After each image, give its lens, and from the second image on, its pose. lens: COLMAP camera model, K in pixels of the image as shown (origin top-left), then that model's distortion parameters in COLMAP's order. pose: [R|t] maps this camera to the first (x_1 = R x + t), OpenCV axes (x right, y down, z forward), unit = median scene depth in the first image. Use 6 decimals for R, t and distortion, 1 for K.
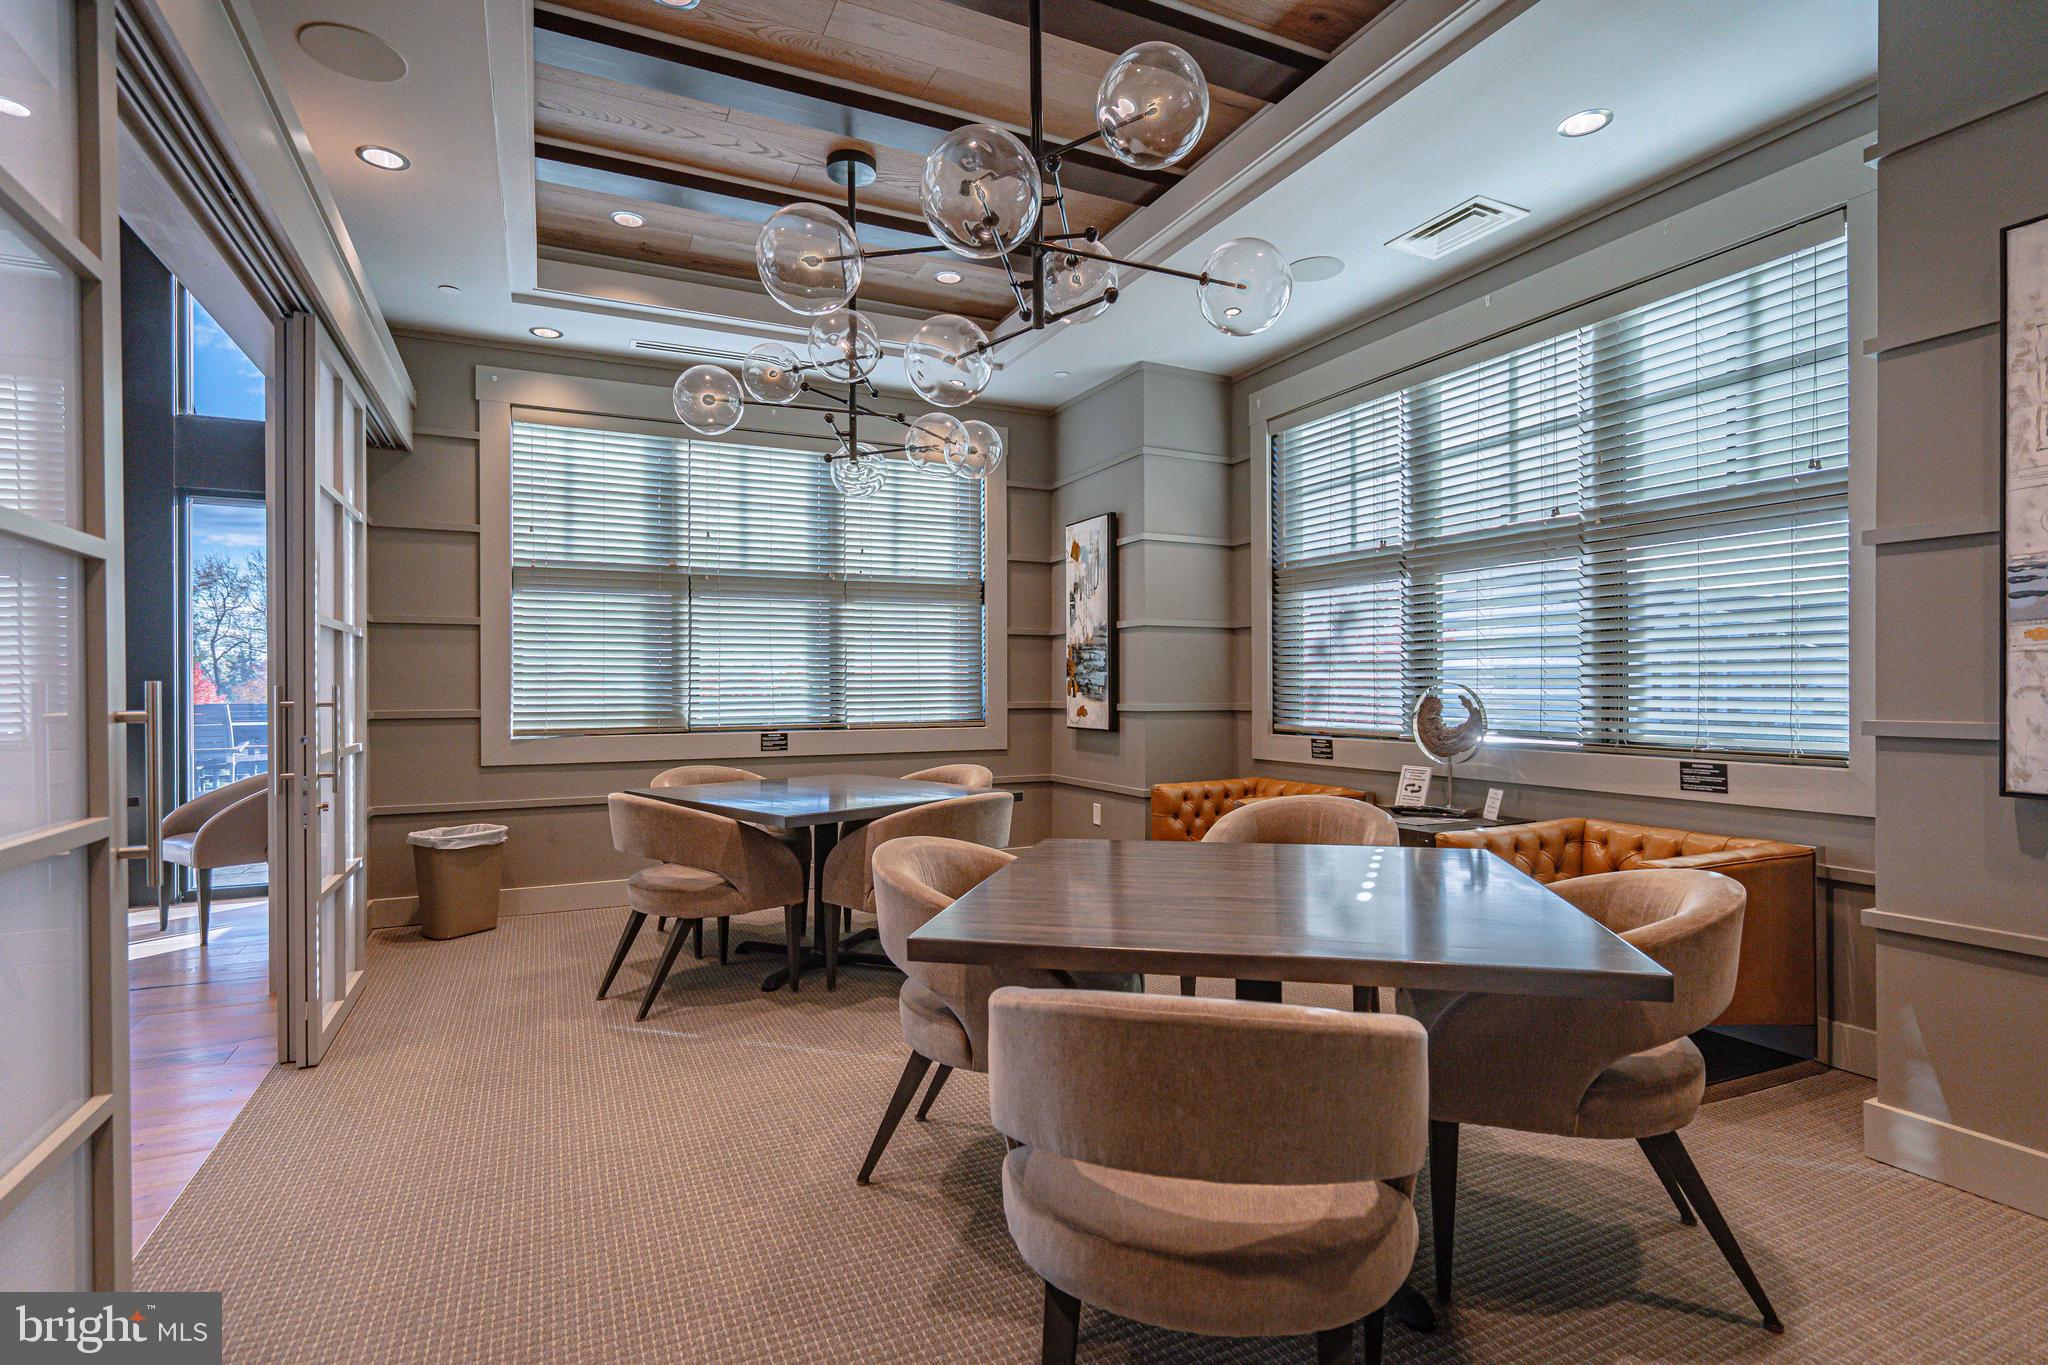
lens RADIAL K [[1016.6, 0, 1046.6], [0, 1016.6, 687.2], [0, 0, 1]] dist [-0.000473, 0.001124]
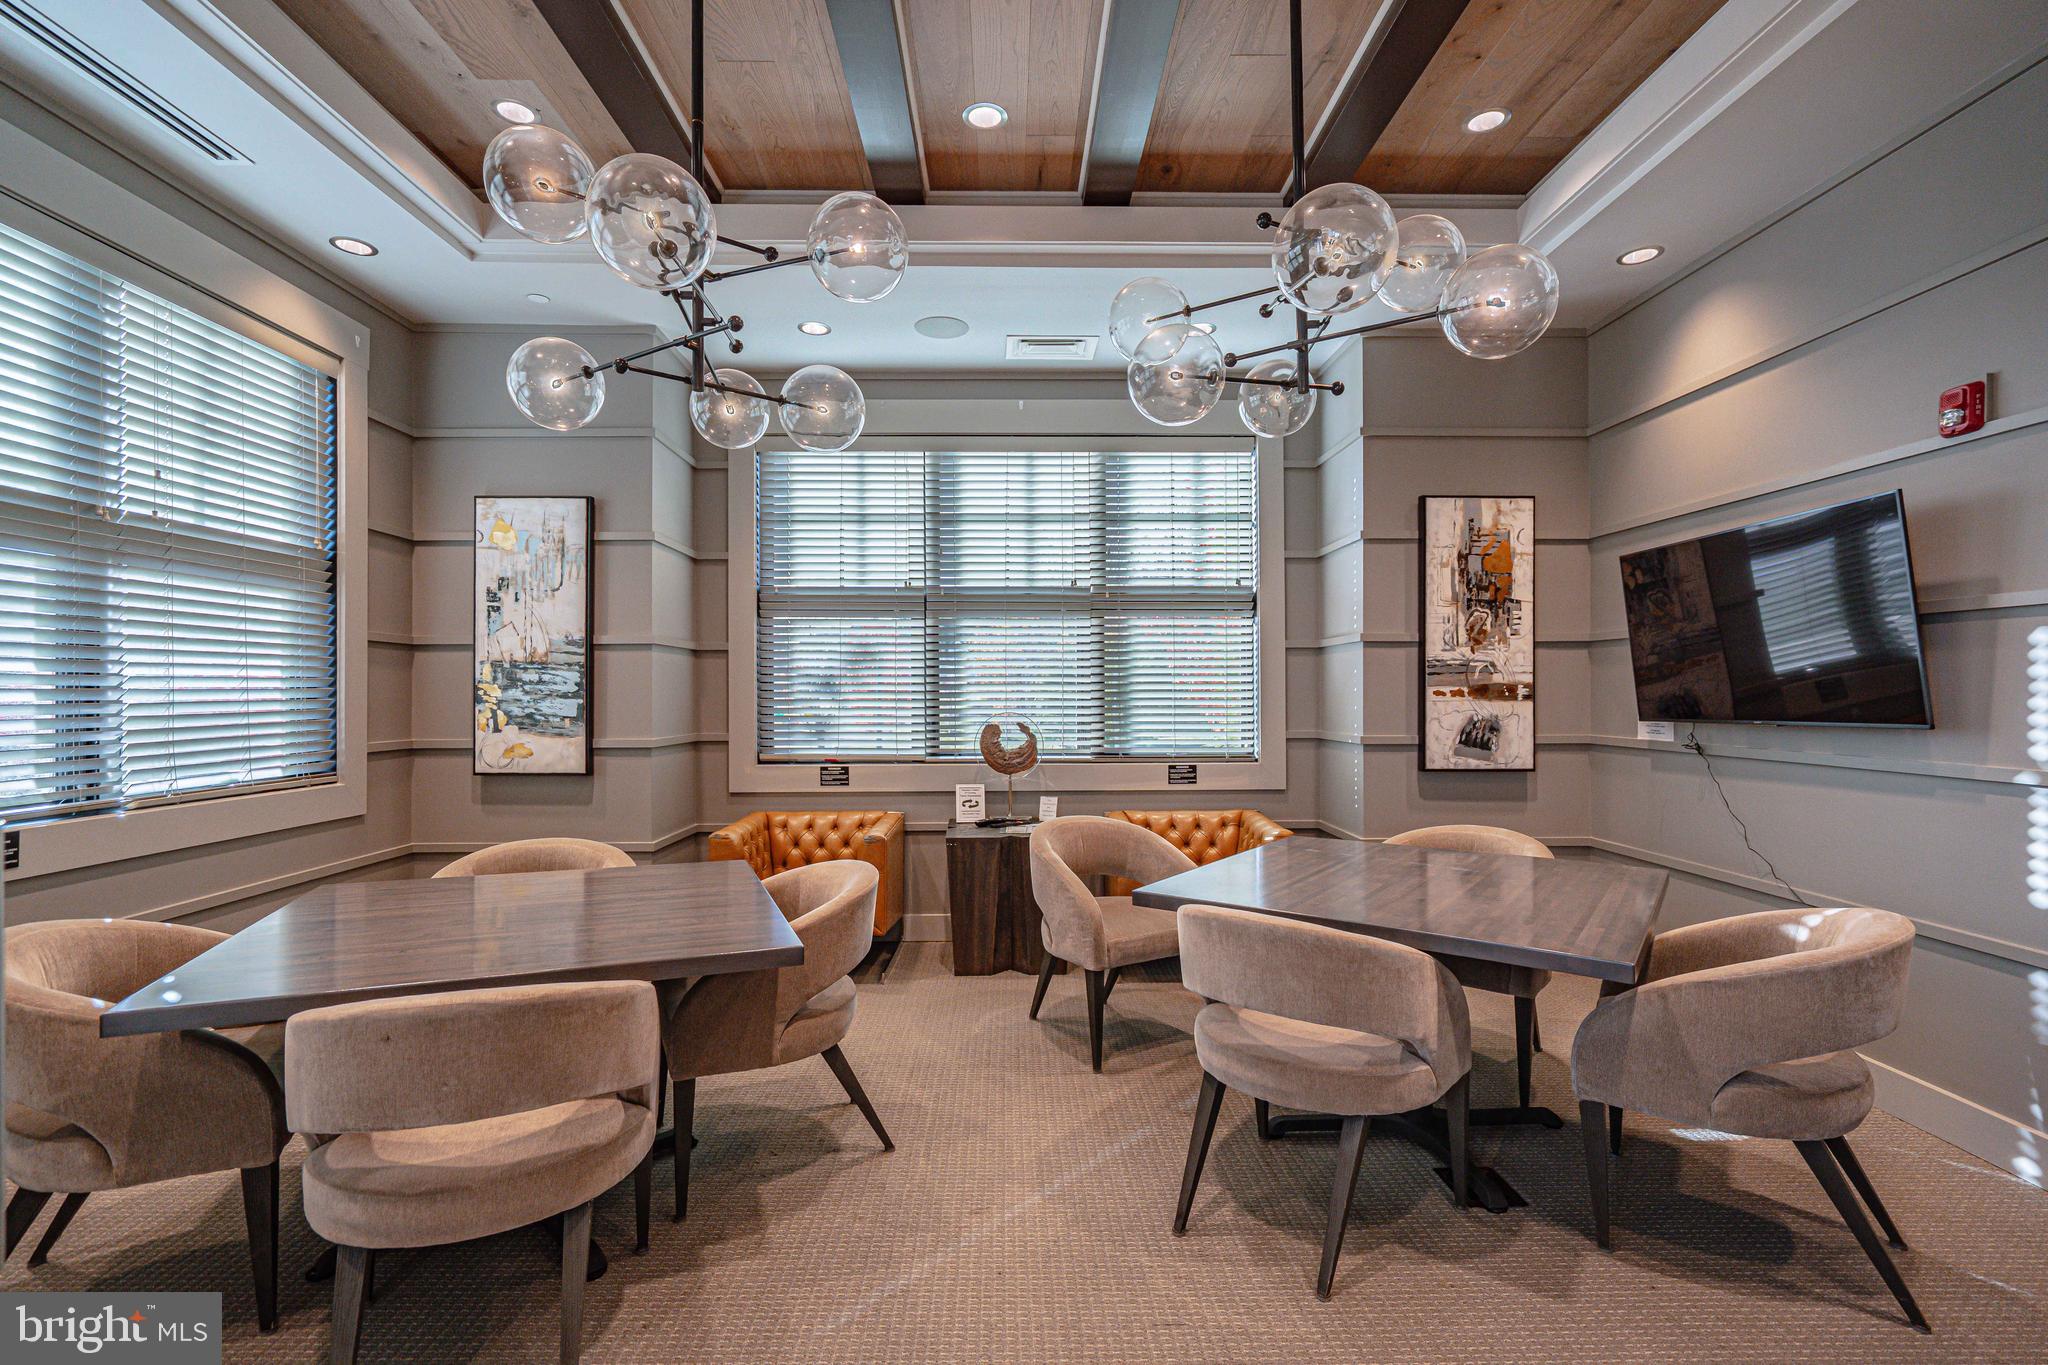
lens RADIAL K [[936.5, 0, 1024.0], [0, 936.5, 682.5], [0, 0, 1]] dist [0.000392, 0.000210]
pose [[0.417581, 0.014018, 0.908532, -0.495207], [-0.001201, 0.999889, -0.014876, -0.019018], [-0.908639, 0.005121, 0.417551, 0.425793]]
